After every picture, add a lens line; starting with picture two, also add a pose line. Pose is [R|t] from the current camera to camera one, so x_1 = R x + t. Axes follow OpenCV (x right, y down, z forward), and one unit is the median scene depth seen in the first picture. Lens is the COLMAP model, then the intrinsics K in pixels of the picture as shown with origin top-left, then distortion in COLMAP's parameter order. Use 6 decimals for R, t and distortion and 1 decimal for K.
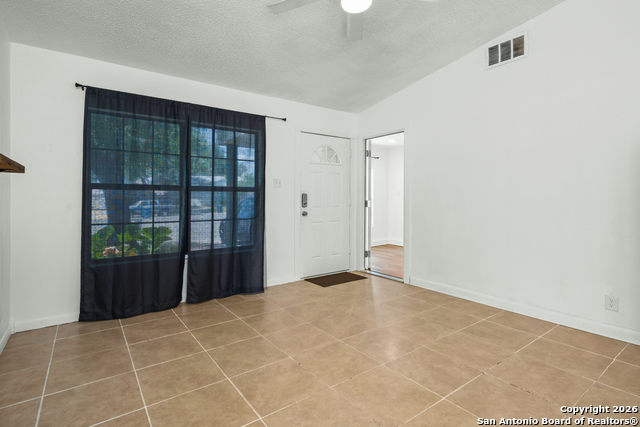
lens RADIAL K [[319.9, 0, 318.5], [0, 319.9, 207.2], [0, 0, 1]] dist [0.003361, -0.000030]
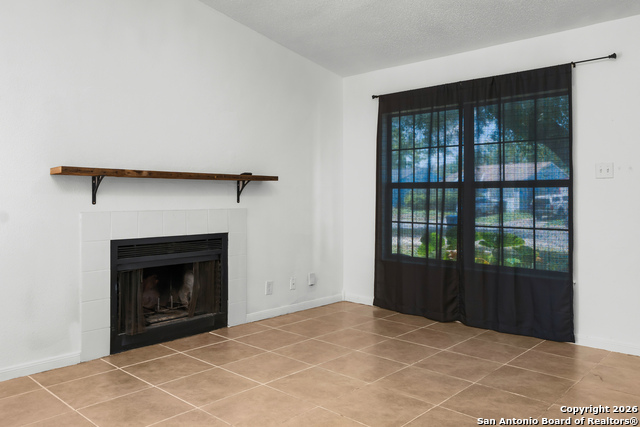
lens RADIAL K [[500.2, 0, 319.8], [0, 500.2, 212.1], [0, 0, 1]] dist [0.005594, 0.003195]
pose [[0.187500, 0.033662, -0.981688, 1.023541], [-0.028703, 0.999174, 0.028779, -0.020982], [0.981845, 0.022782, 0.188311, 0.523430]]
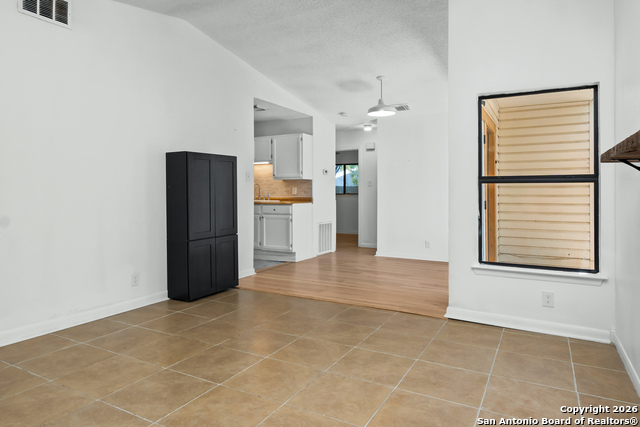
lens RADIAL K [[401.0, 0, 318.7], [0, 401.0, 211.7], [0, 0, 1]] dist [-0.007154, -0.001172]
pose [[-0.411868, -0.042813, 0.910237, -0.722213], [0.023780, 0.998051, 0.057703, -0.026054], [-0.910933, 0.045411, -0.410047, 0.975060]]
